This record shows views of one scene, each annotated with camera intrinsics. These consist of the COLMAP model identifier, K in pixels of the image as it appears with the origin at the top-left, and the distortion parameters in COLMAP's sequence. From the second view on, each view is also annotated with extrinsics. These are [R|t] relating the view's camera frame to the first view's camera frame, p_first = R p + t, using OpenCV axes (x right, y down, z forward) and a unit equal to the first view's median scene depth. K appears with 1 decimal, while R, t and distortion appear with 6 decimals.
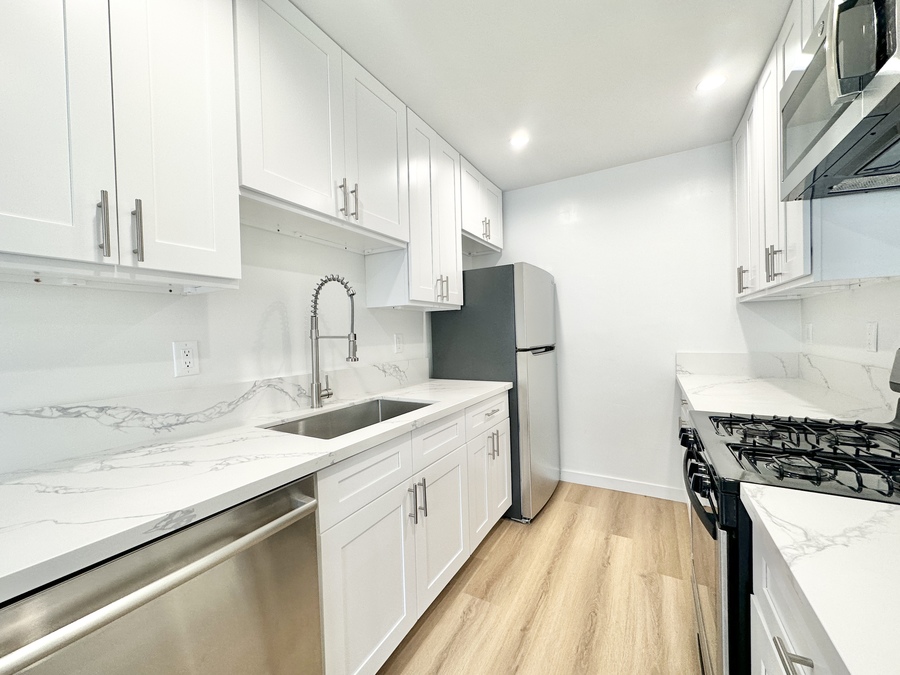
lens RADIAL K [[357.1, 0, 450.0], [0, 357.1, 337.5], [0, 0, 1]] dist [-0.000611, 0.000087]
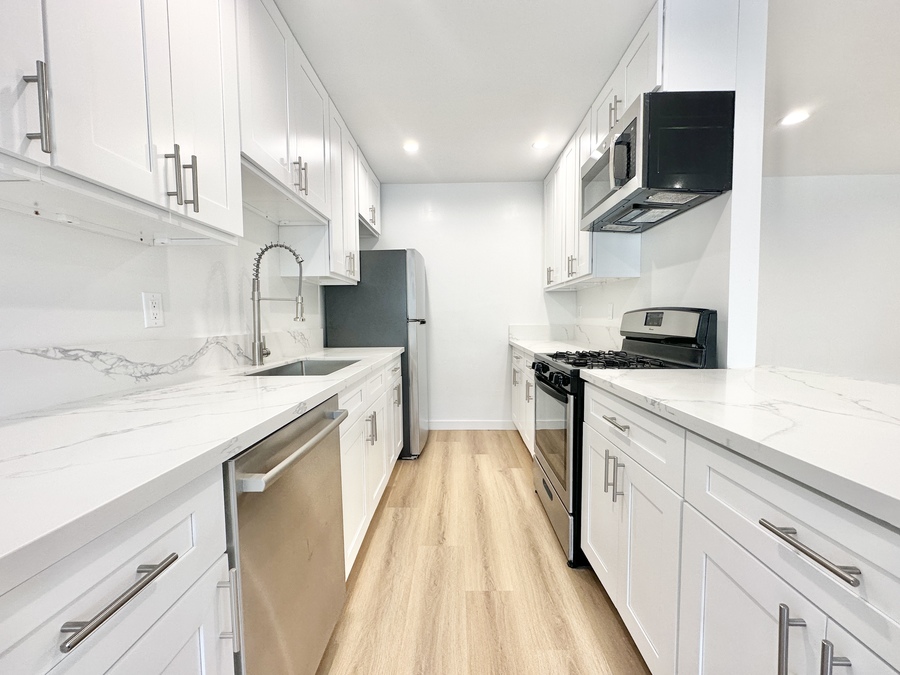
lens RADIAL K [[357.1, 0, 450.0], [0, 357.1, 337.5], [0, 0, 1]] dist [-0.000611, 0.000087]
pose [[0.880861, -0.007367, 0.473318, -0.375779], [-0.008272, 0.999487, 0.030950, 0.076133], [-0.473303, -0.031178, 0.880348, -0.207043]]
